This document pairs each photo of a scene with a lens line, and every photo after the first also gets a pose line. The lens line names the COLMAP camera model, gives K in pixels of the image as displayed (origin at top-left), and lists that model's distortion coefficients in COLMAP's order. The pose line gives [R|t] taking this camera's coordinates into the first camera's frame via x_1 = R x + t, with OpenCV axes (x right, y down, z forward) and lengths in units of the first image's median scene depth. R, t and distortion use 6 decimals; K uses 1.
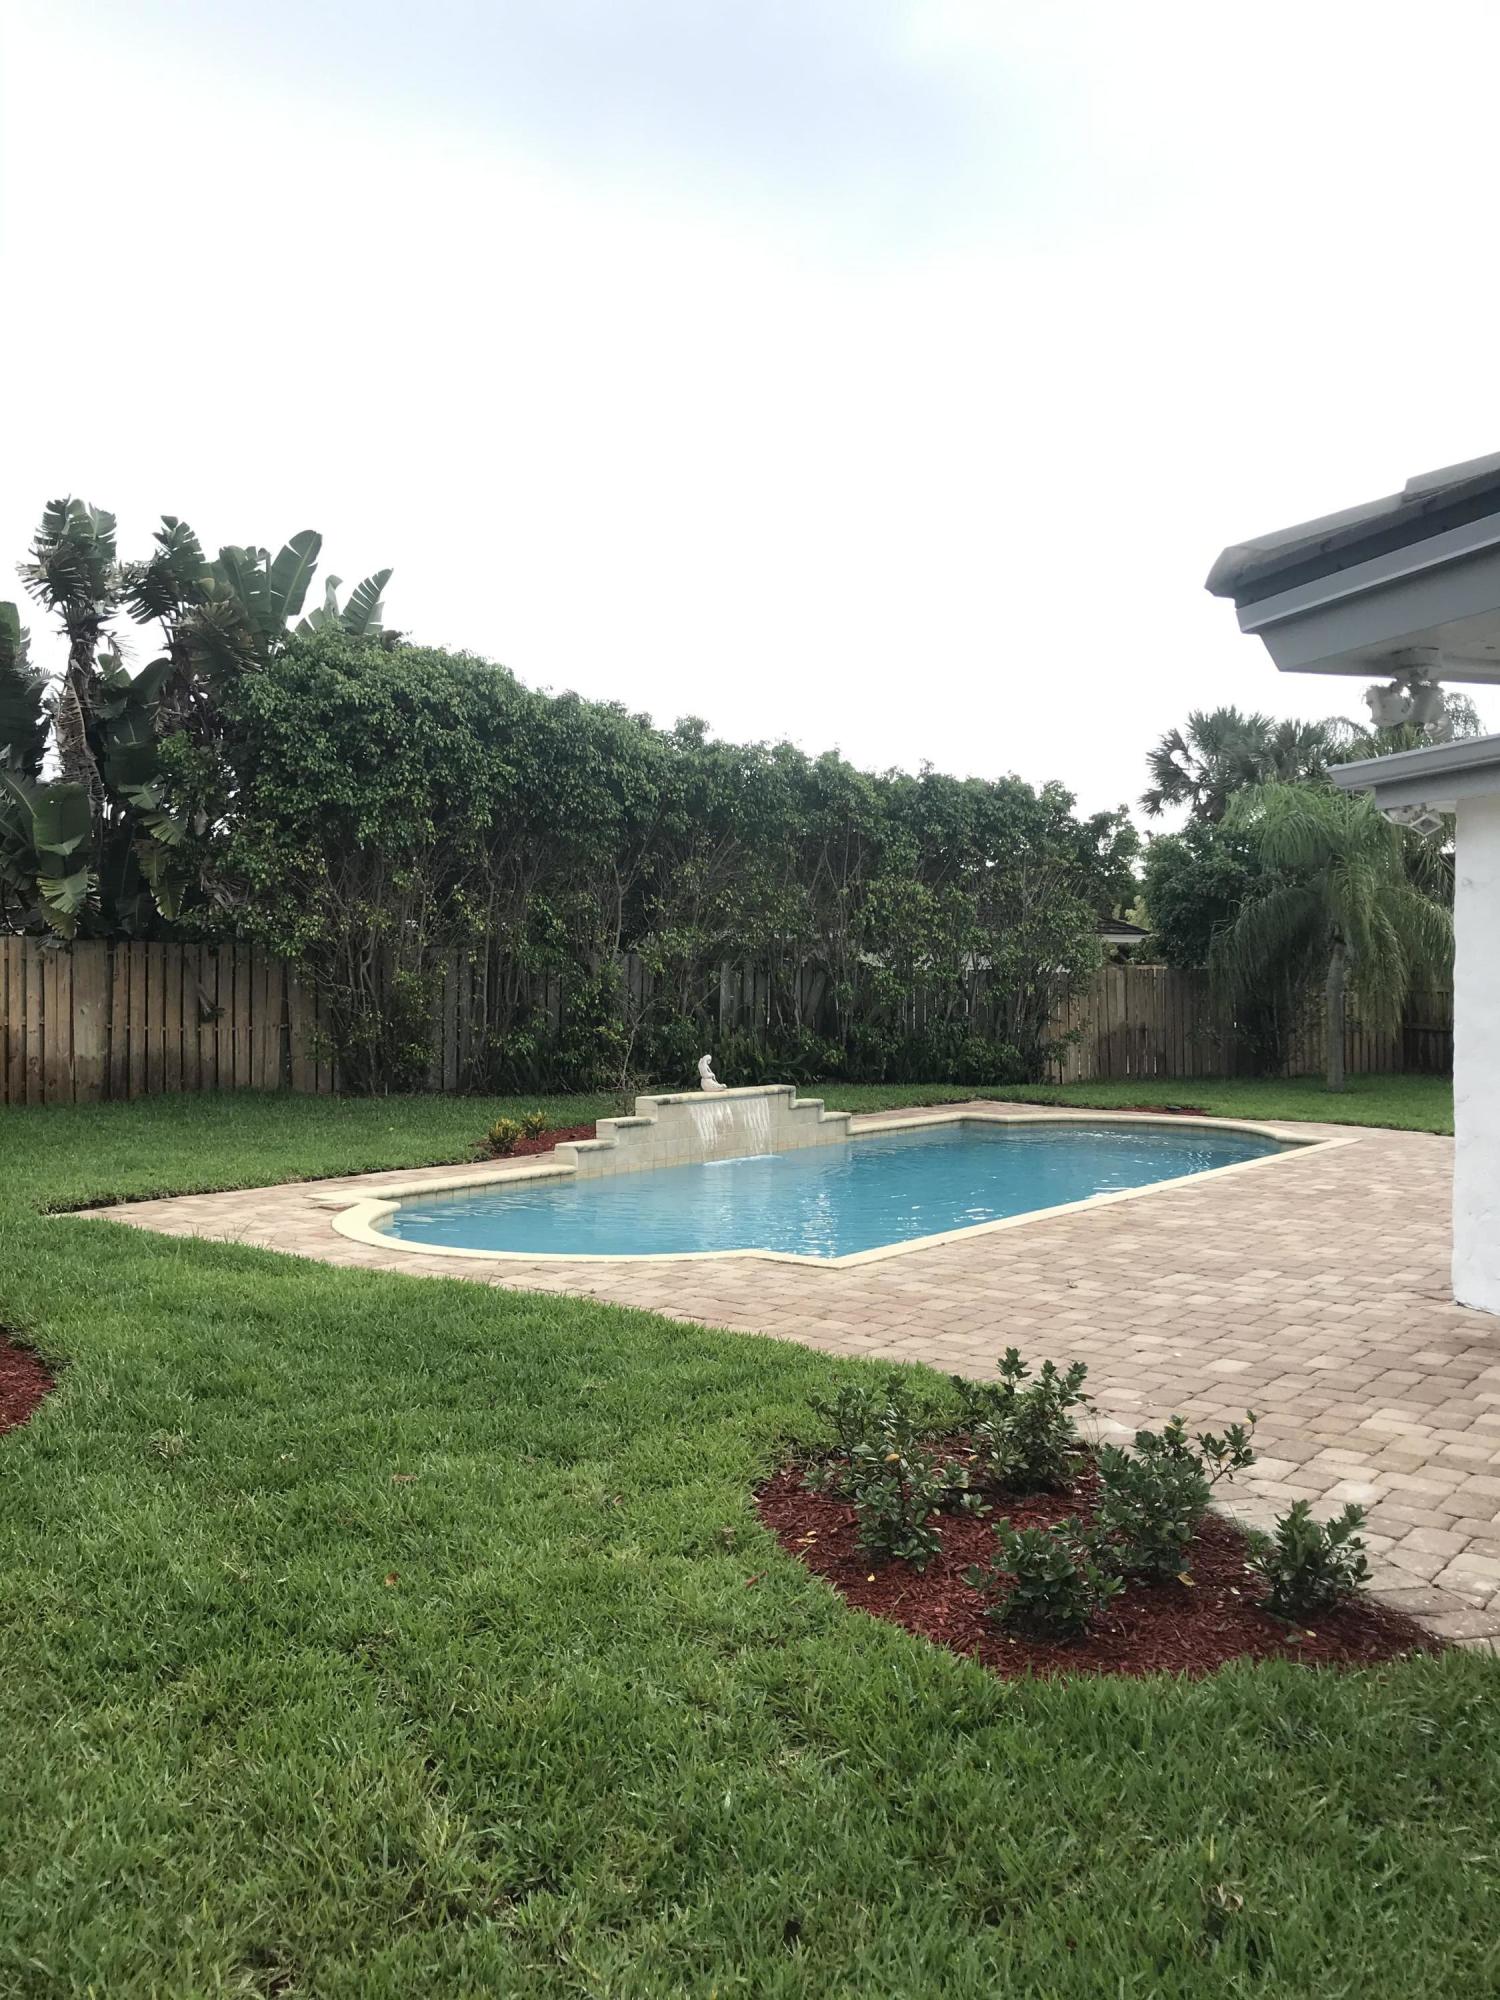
lens RADIAL K [[1633.1, 0, 748.1], [0, 1633.1, 1002.1], [0, 0, 1]] dist [0.020908, -0.049450]
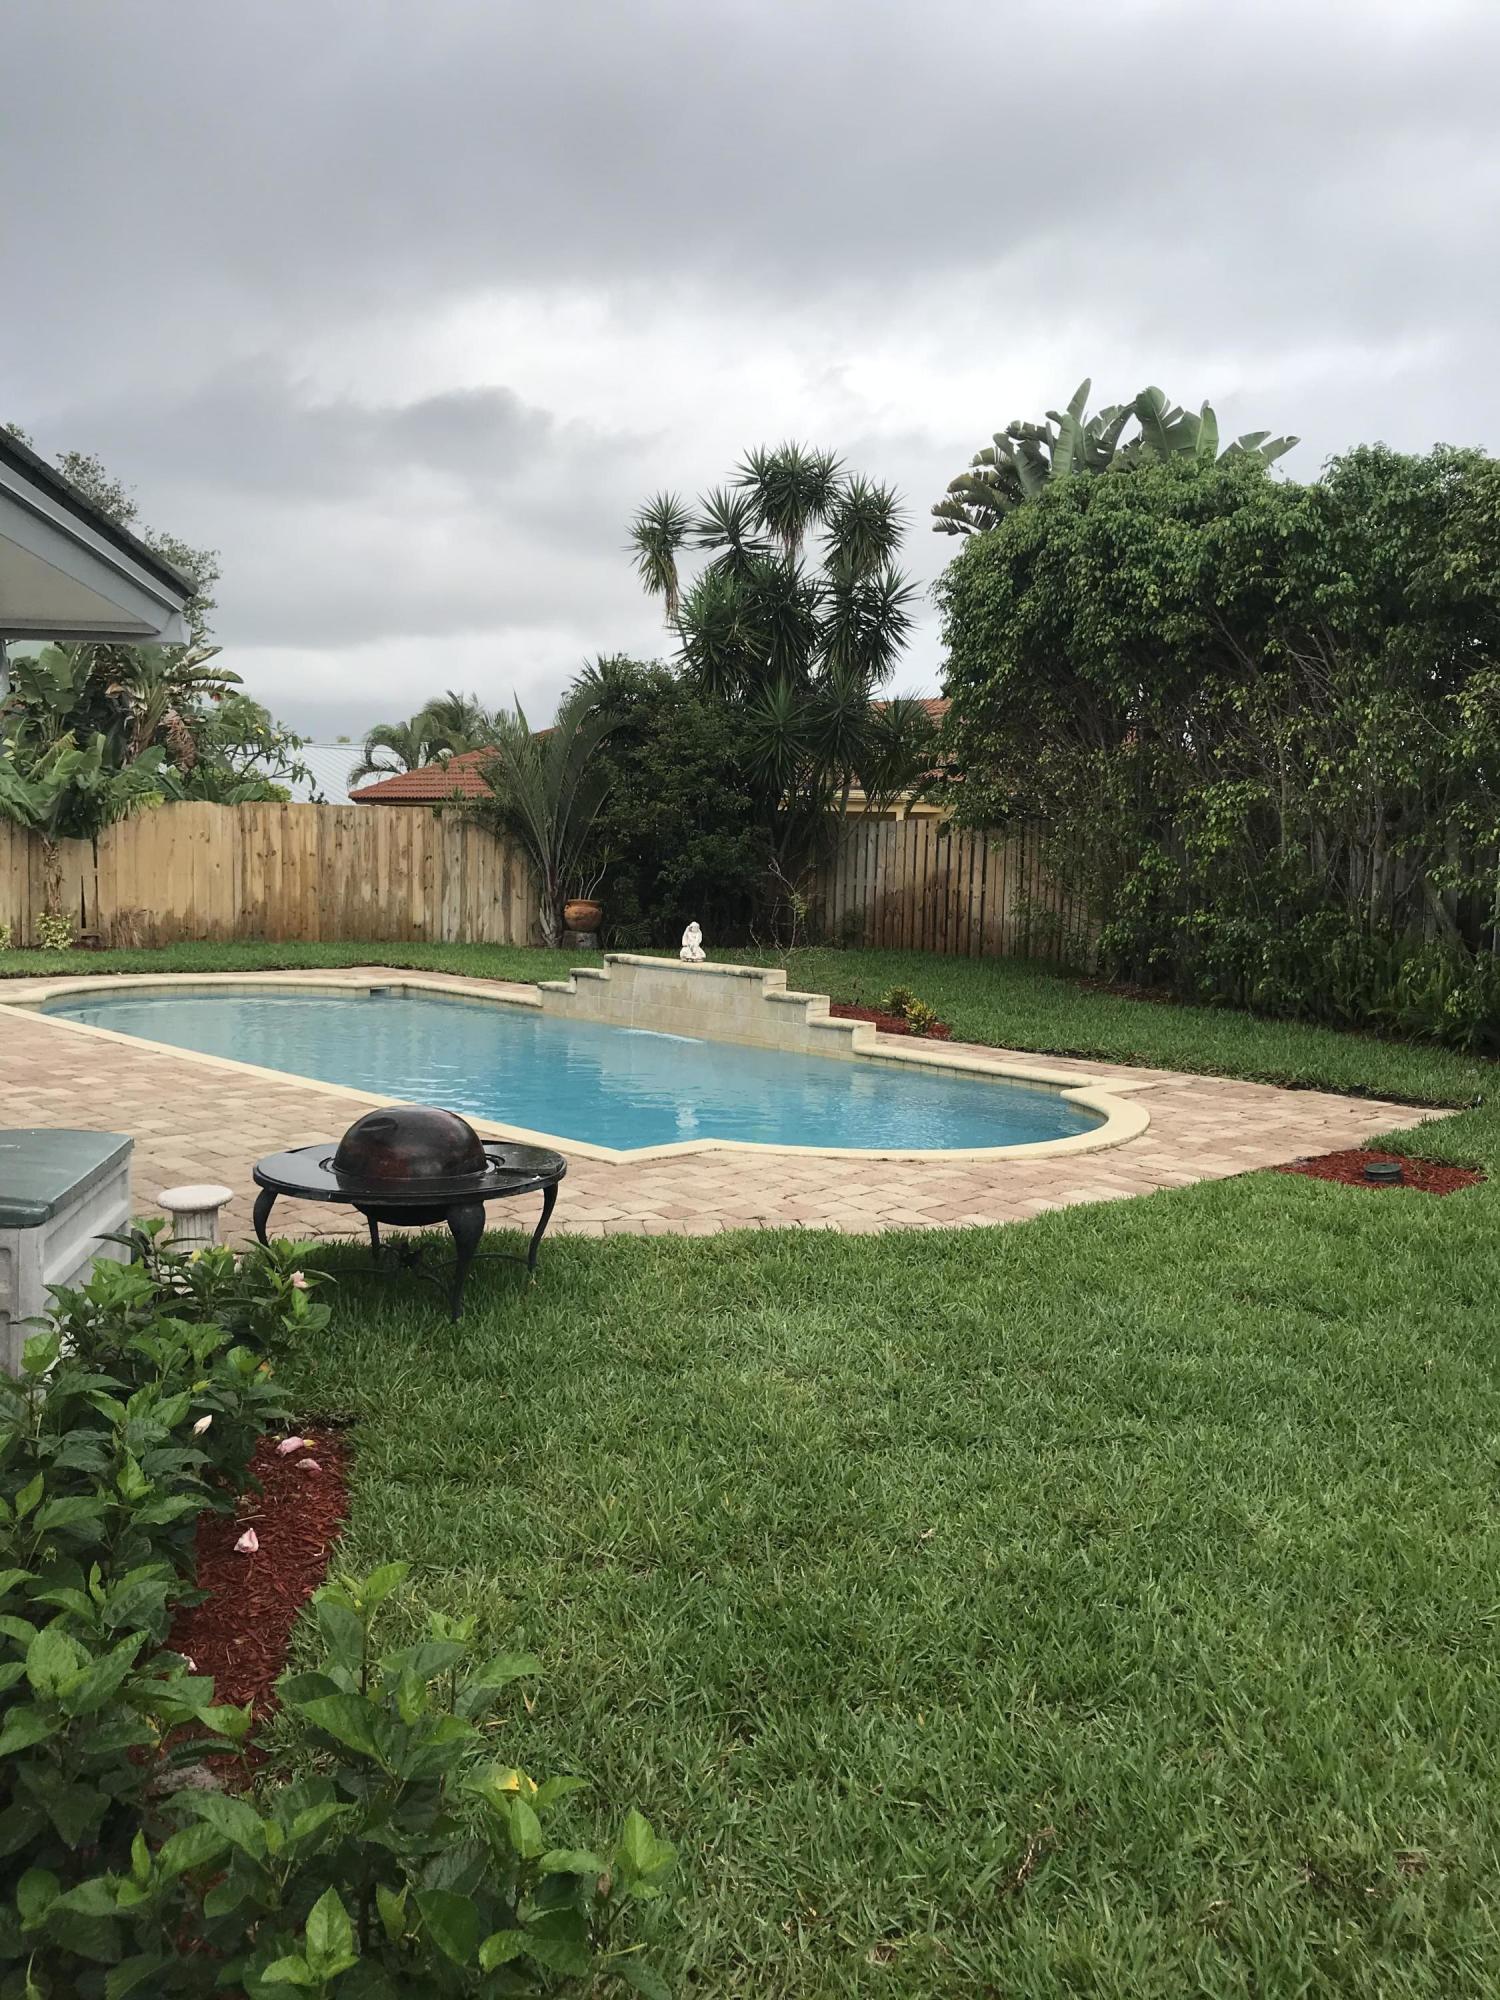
lens RADIAL K [[1633.1, 0, 754.2], [0, 1633.1, 1002.8], [0, 0, 1]] dist [0.020908, -0.049450]
pose [[-0.179614, 0.081424, -0.980362, 0.773808], [-0.044045, 0.994904, 0.090701, -0.006419], [0.982751, 0.059472, -0.175113, 1.059707]]
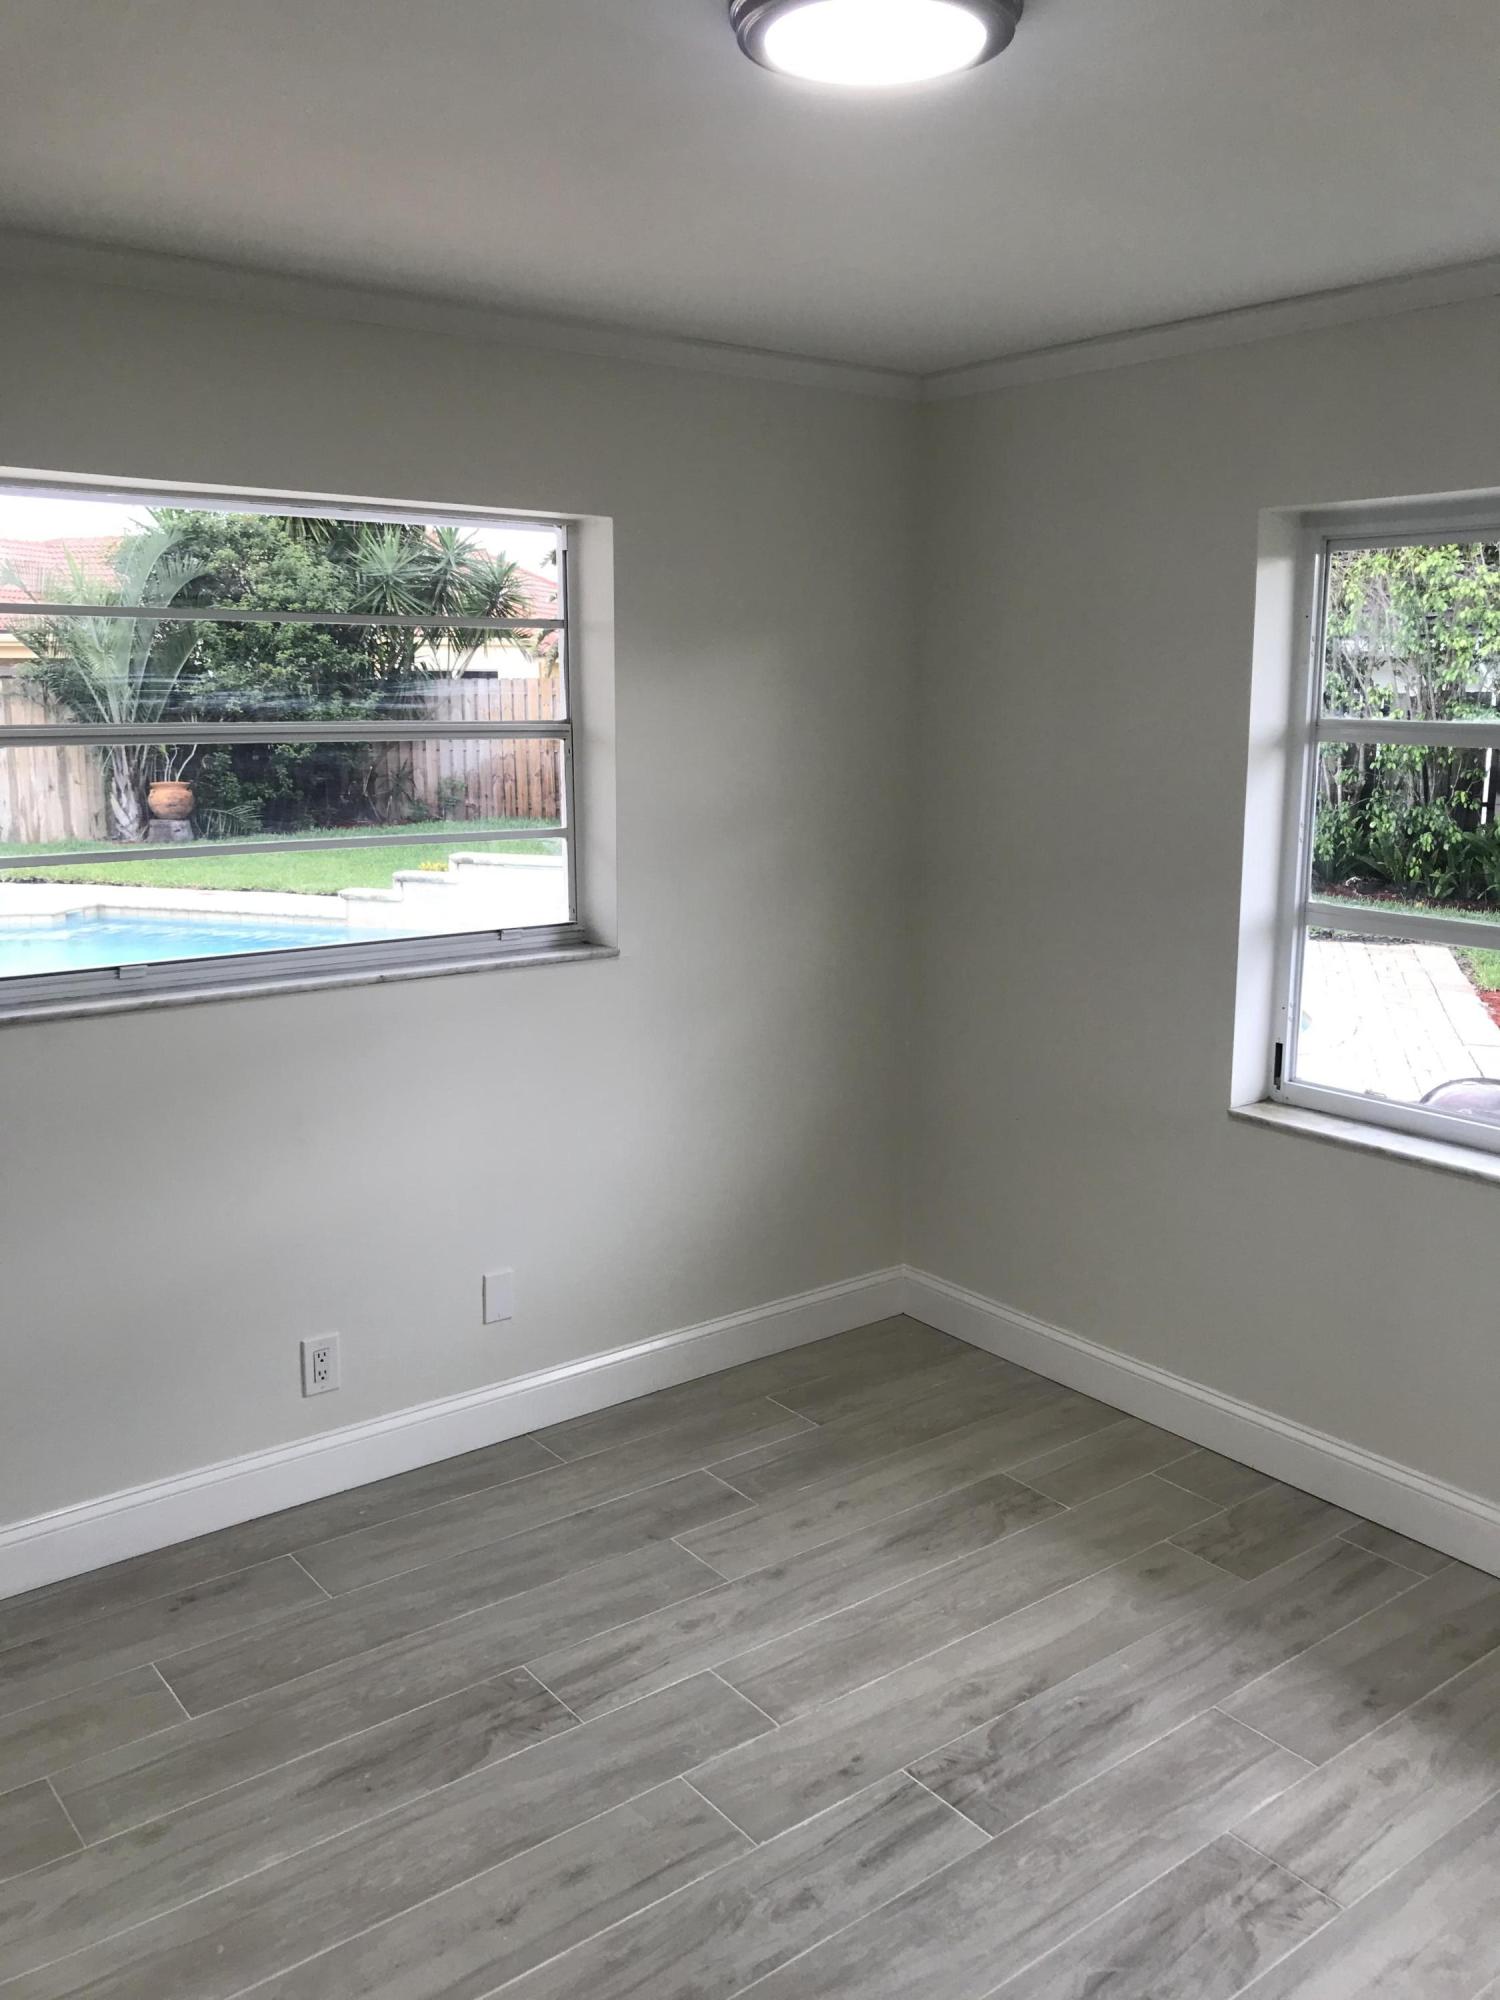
lens RADIAL K [[1633.1, 0, 759.6], [0, 1633.1, 997.4], [0, 0, 1]] dist [0.020908, -0.049450]
pose [[0.333271, 0.170058, -0.927368, 0.710707], [-0.017444, 0.984543, 0.174274, -0.020134], [0.942670, -0.041904, 0.331086, 0.715519]]
